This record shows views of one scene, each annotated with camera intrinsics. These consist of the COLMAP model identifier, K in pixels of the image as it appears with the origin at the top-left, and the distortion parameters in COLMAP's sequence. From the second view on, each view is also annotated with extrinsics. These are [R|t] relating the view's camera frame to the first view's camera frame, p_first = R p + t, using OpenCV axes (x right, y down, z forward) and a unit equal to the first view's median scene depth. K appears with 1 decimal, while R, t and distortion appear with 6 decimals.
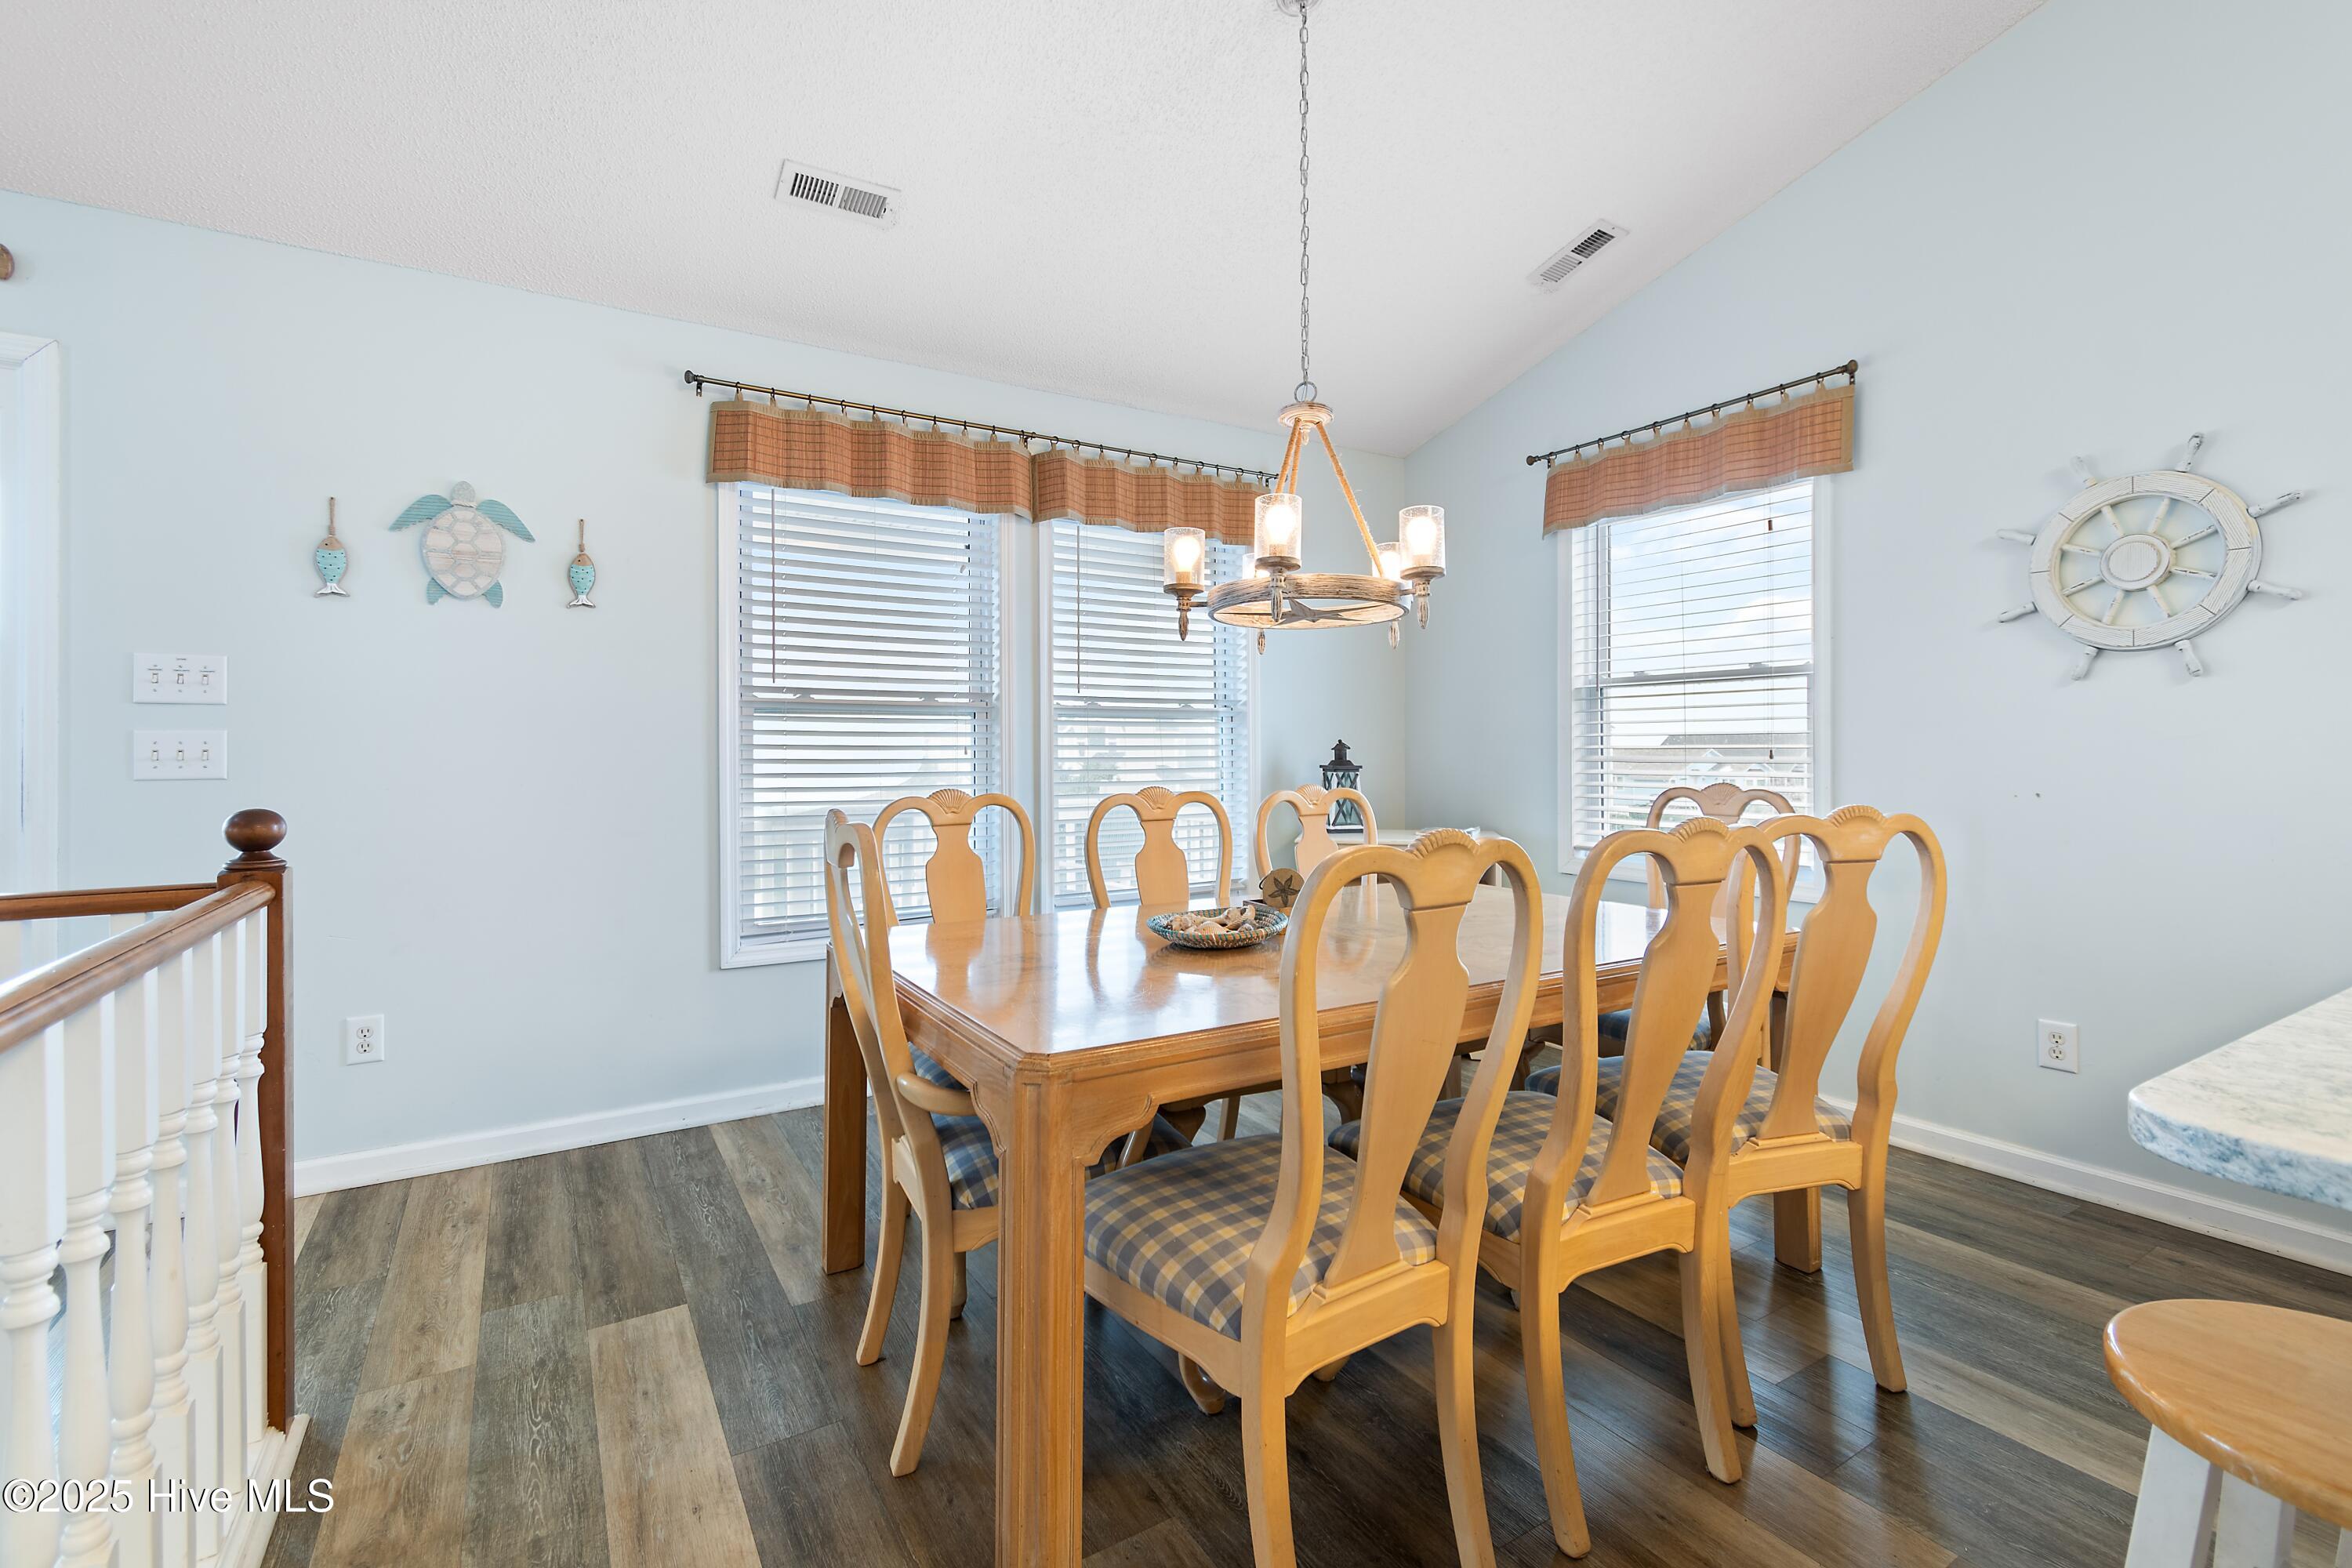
lens RADIAL K [[1043.0, 0, 1144.9], [0, 1043.0, 740.3], [0, 0, 1]] dist [0.007700, -0.004288]
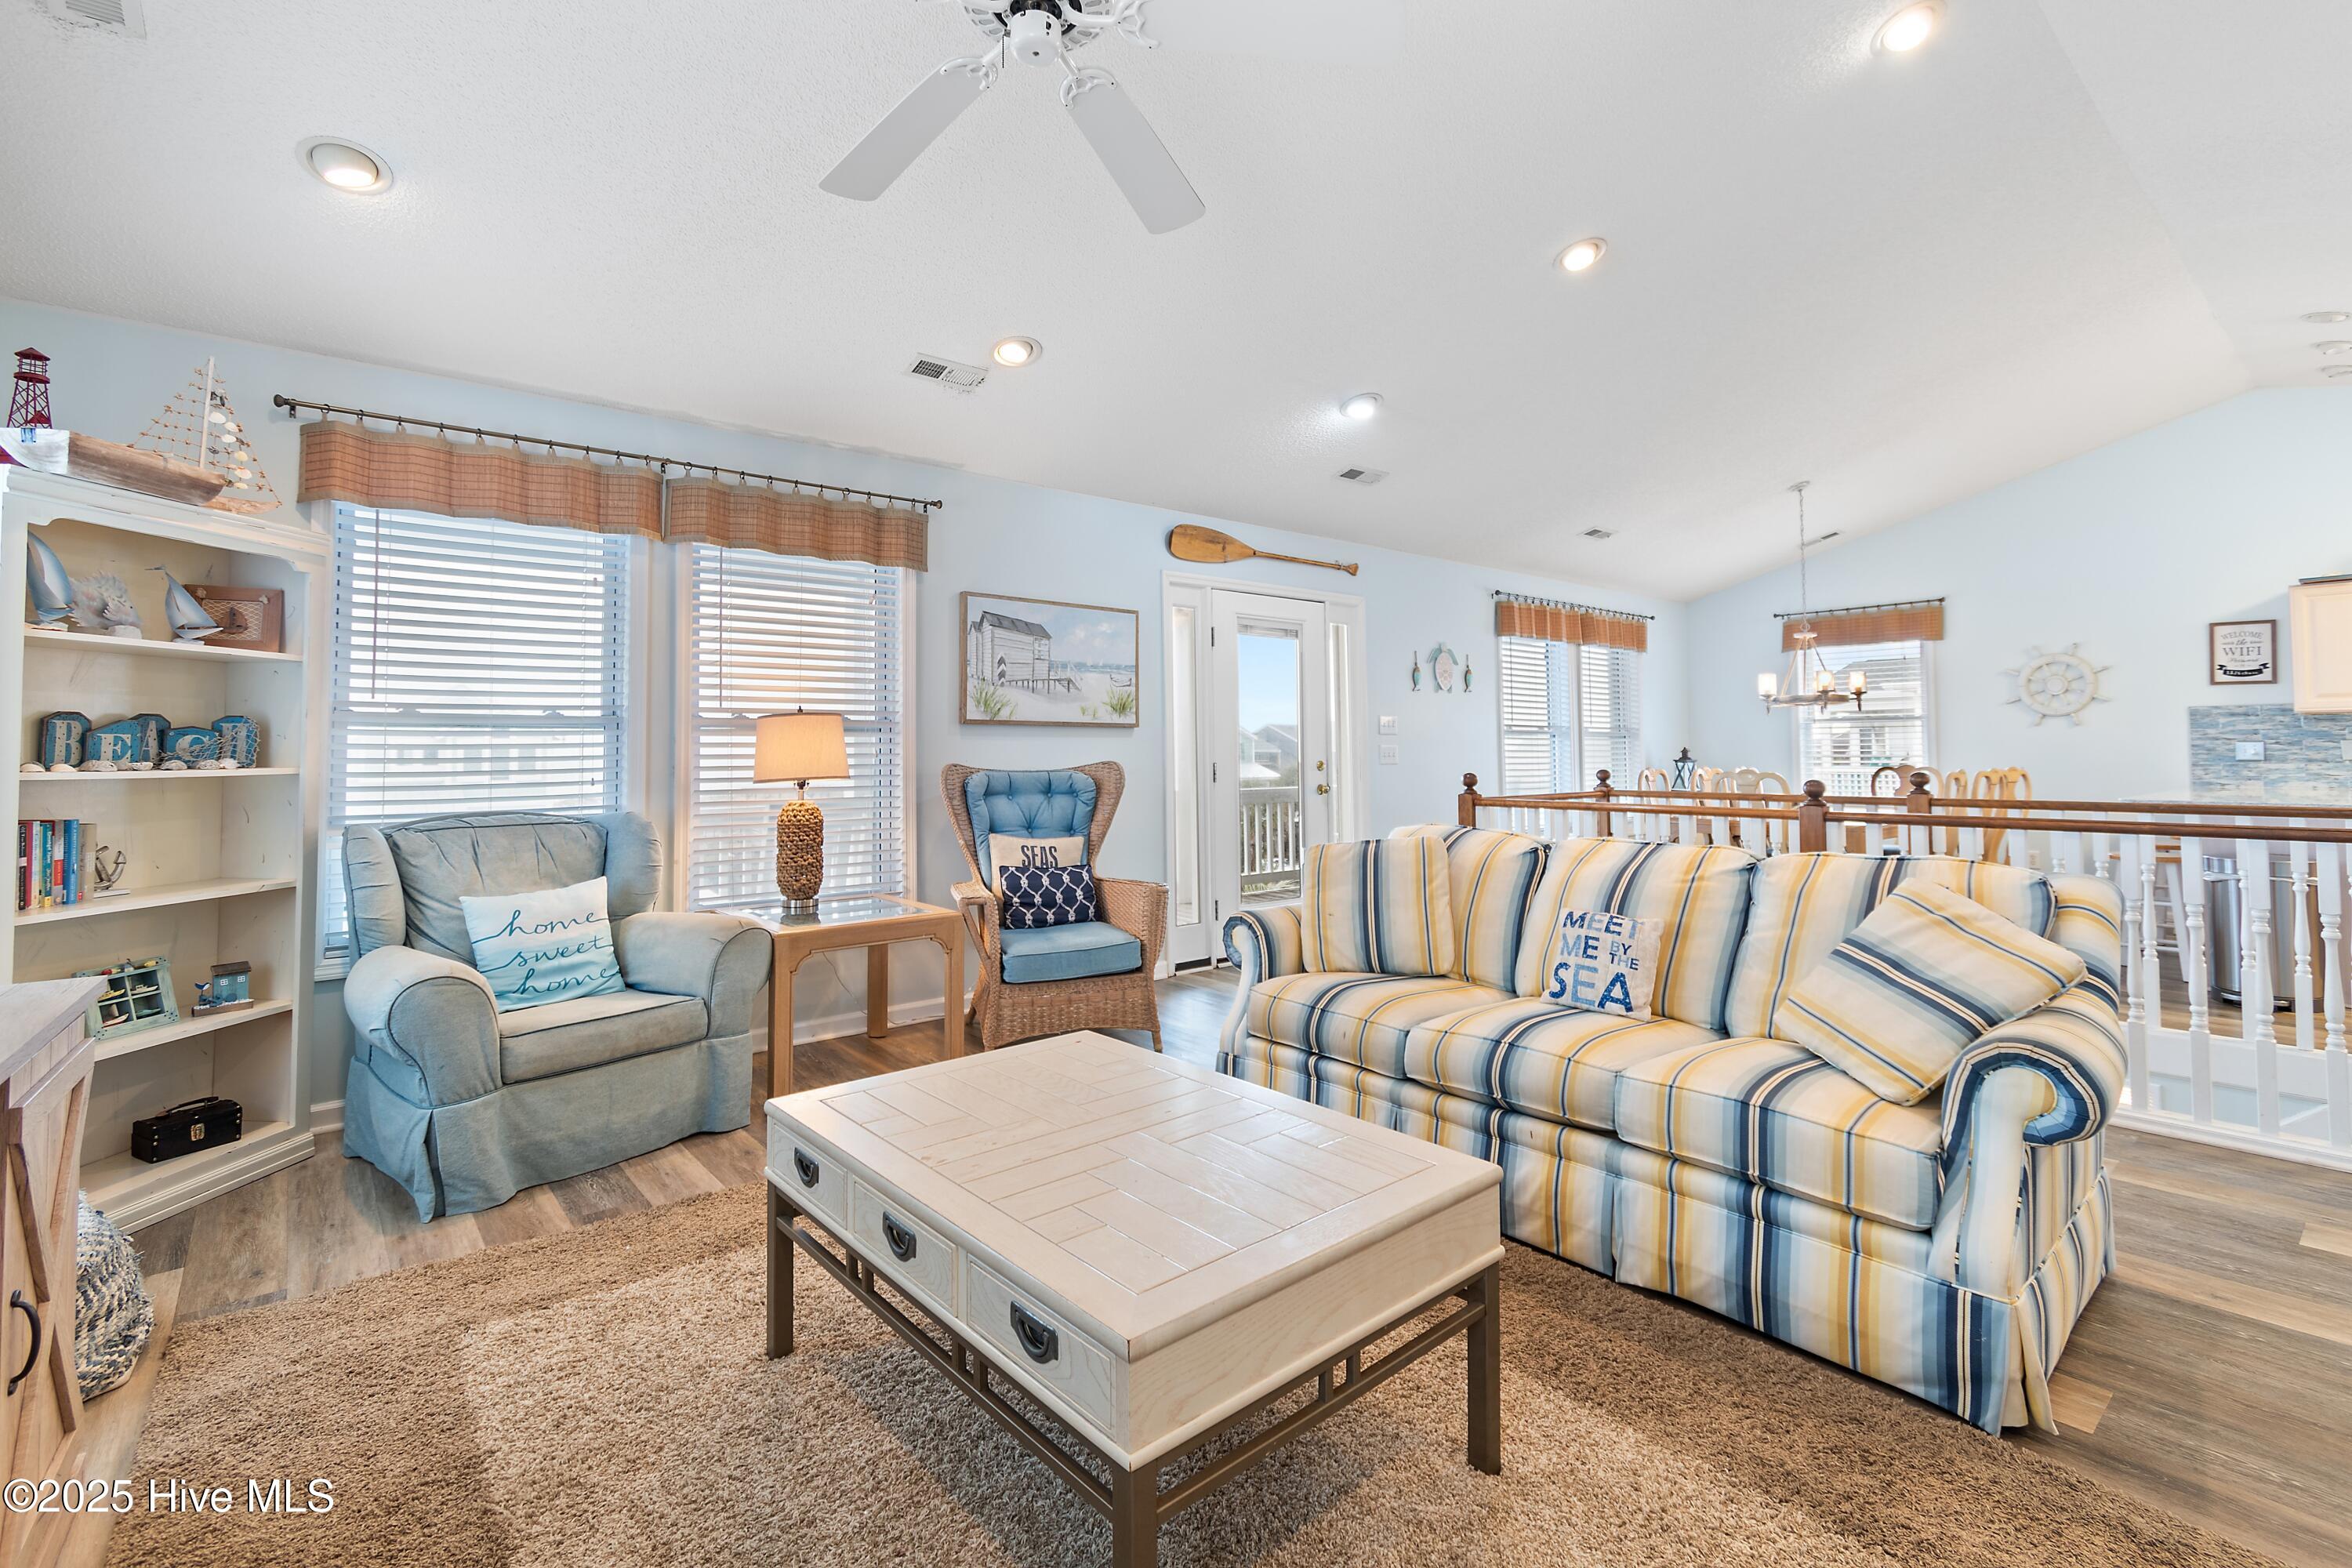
lens RADIAL K [[1043.0, 0, 1138.5], [0, 1043.0, 722.0], [0, 0, 1]] dist [0.007700, -0.004288]
pose [[0.990528, 0.002074, 0.137292, -1.528738], [0.000667, 0.999801, -0.019915, -0.011273], [-0.137306, 0.019818, 0.990330, -1.179176]]
